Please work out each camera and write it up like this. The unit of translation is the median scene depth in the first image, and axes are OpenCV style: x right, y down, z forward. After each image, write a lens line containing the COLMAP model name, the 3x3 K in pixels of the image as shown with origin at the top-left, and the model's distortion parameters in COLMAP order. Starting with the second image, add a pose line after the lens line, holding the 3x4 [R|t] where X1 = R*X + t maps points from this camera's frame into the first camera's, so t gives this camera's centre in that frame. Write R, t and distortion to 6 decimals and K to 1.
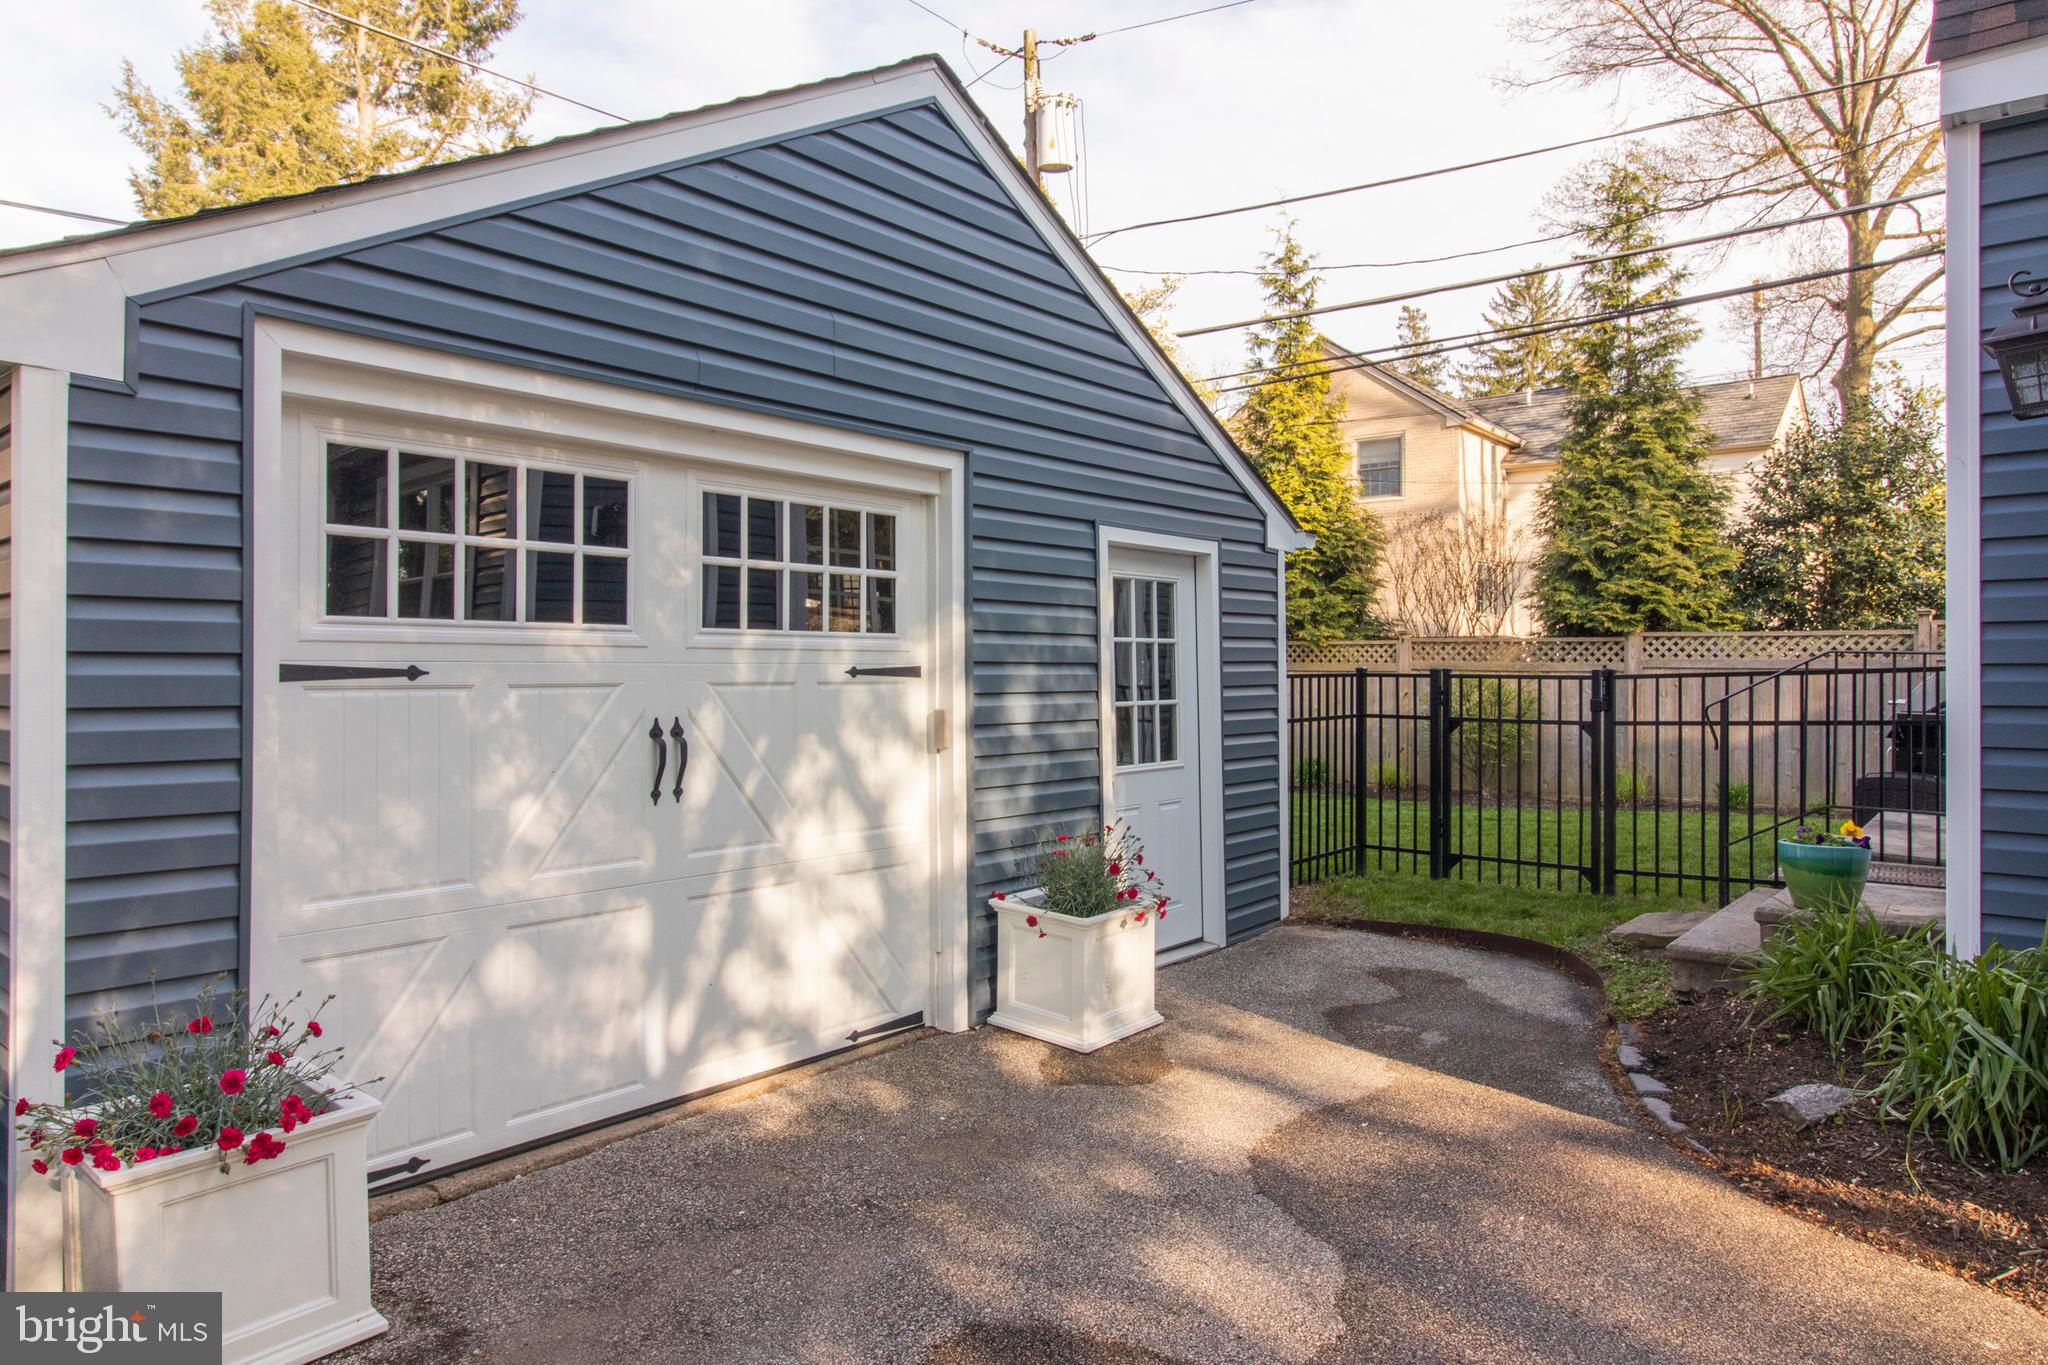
lens RADIAL K [[1232.0, 0, 1025.9], [0, 1232.0, 665.2], [0, 0, 1]] dist [0.020935, -0.000942]
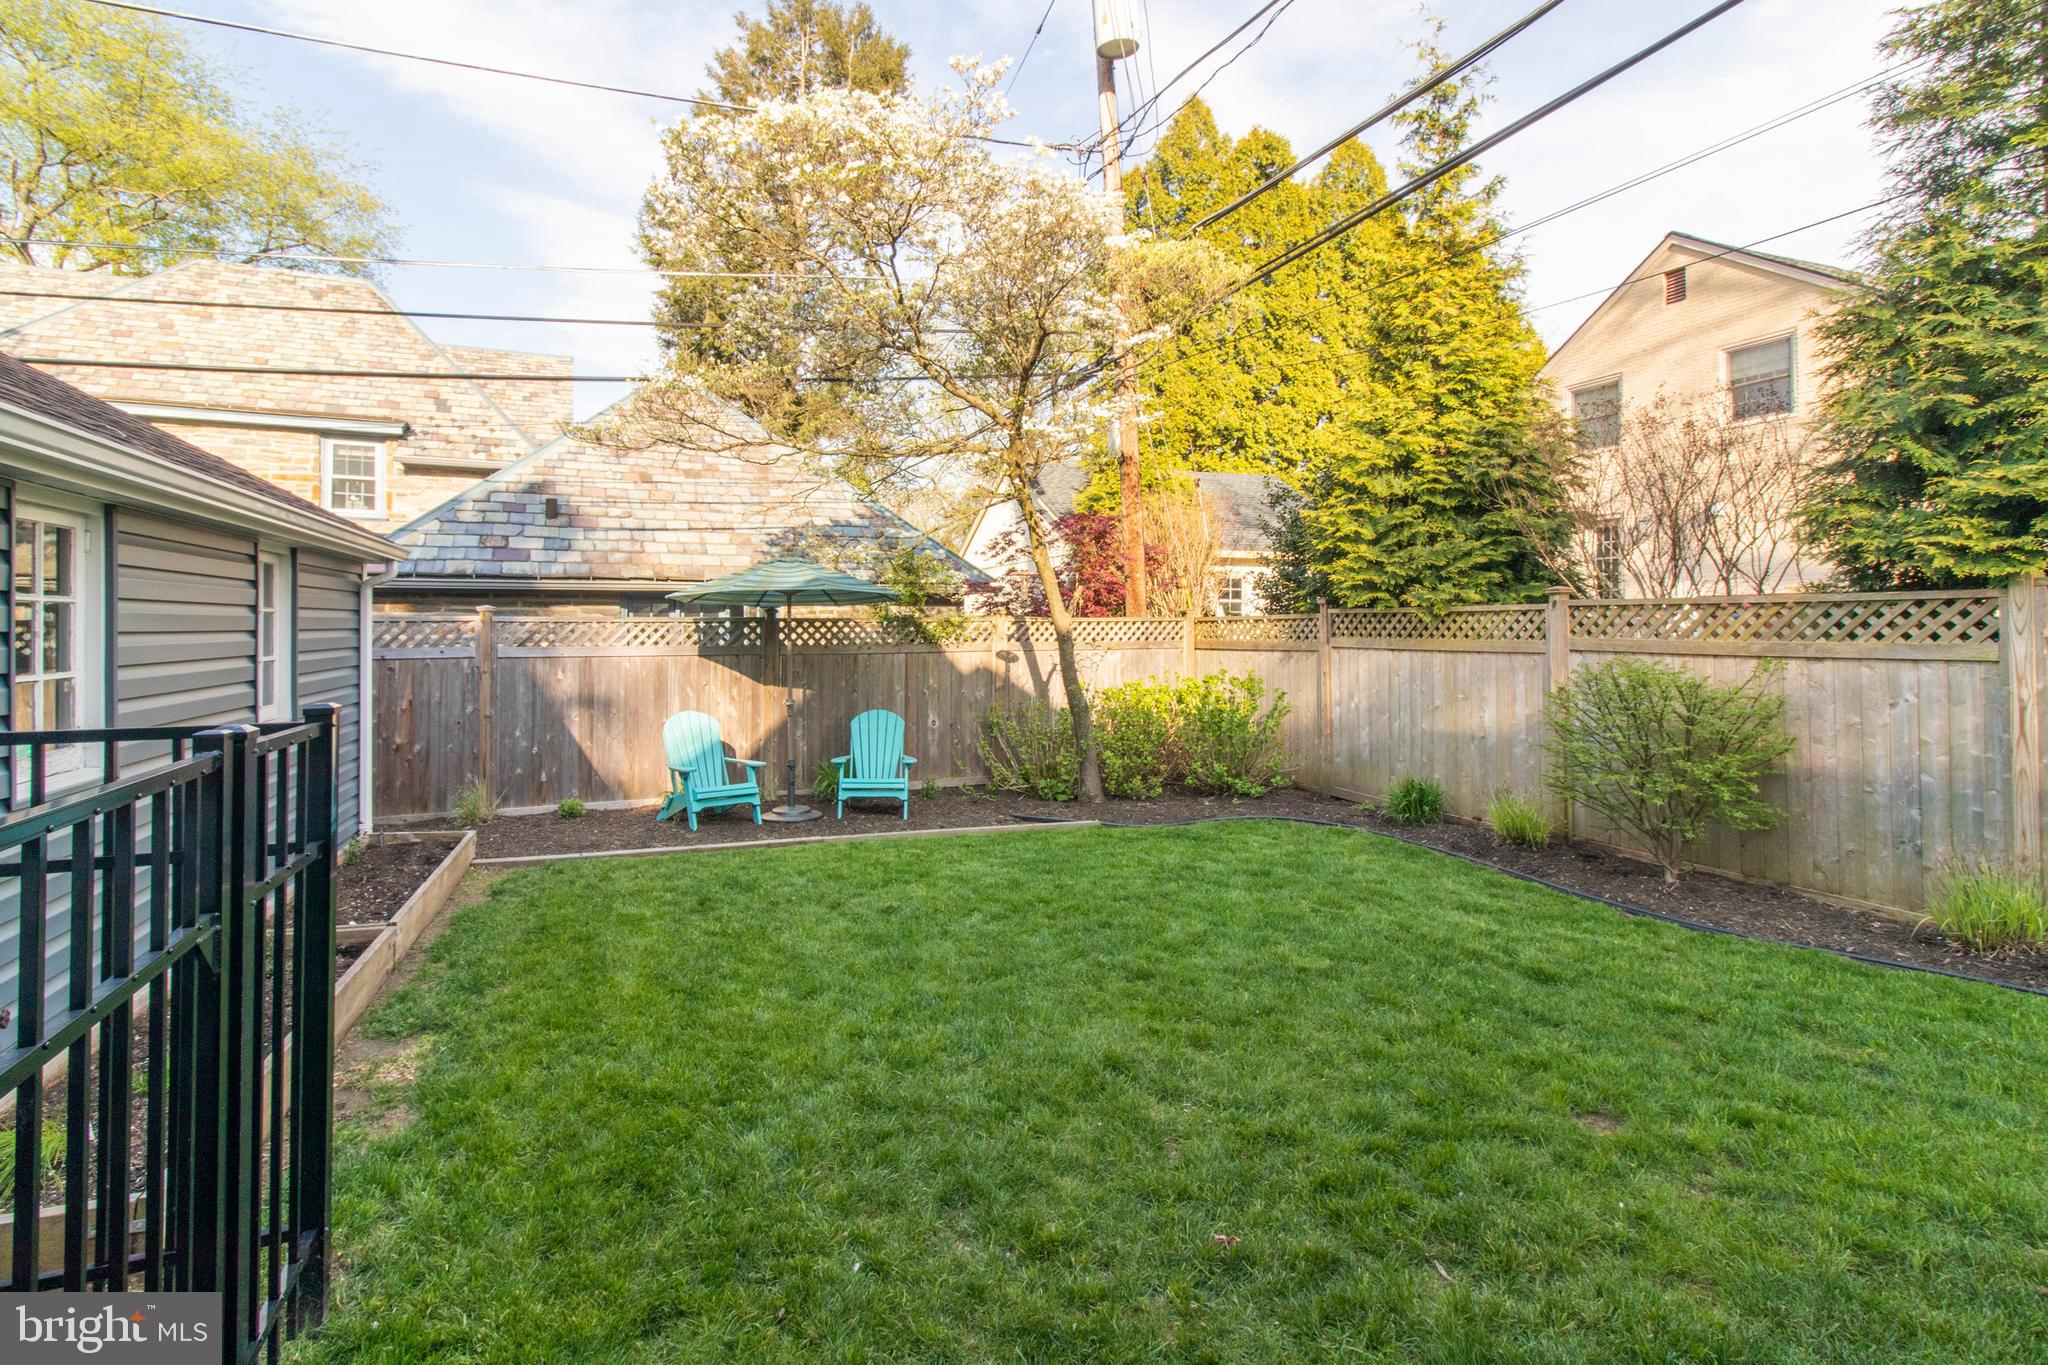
lens RADIAL K [[948.1, 0, 1000.9], [0, 948.1, 619.0], [0, 0, 1]] dist [0.002671, 0.000278]
pose [[0.874869, -0.014963, -0.484129, 0.649569], [0.010500, 0.999874, -0.011929, -0.021247], [0.484247, 0.005353, 0.874915, 0.992420]]
